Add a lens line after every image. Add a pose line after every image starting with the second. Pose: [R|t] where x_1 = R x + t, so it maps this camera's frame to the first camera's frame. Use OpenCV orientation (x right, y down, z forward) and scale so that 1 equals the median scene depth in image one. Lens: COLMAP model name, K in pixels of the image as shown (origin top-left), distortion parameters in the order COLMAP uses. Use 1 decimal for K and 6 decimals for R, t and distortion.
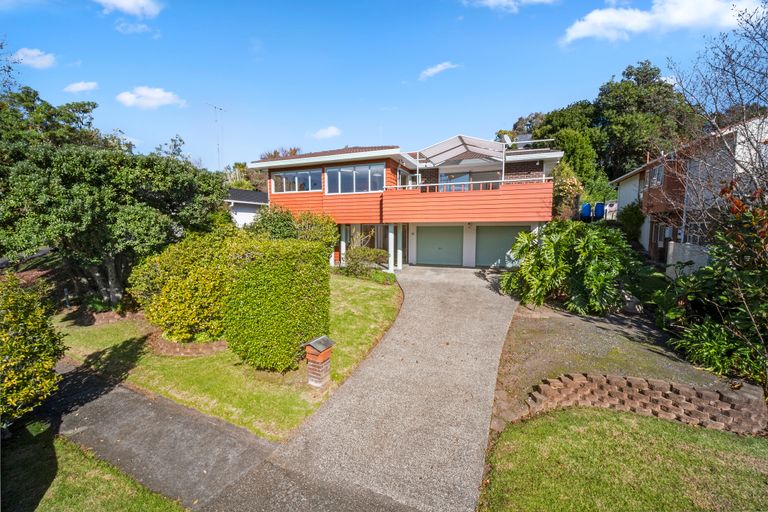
lens RADIAL K [[310.4, 0, 380.3], [0, 310.4, 260.6], [0, 0, 1]] dist [-0.001106, -0.000026]
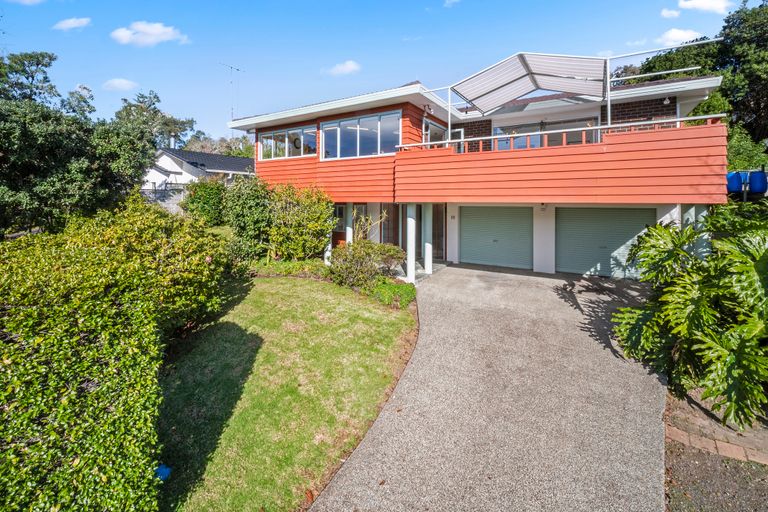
lens RADIAL K [[336.2, 0, 383.7], [0, 336.2, 199.9], [0, 0, 1]] dist [0.026346, -0.021640]
pose [[0.986471, 0.005506, -0.163843, 0.089161], [-0.023648, 0.993762, -0.108985, -0.048207], [0.162221, 0.111385, 0.980448, 0.304814]]
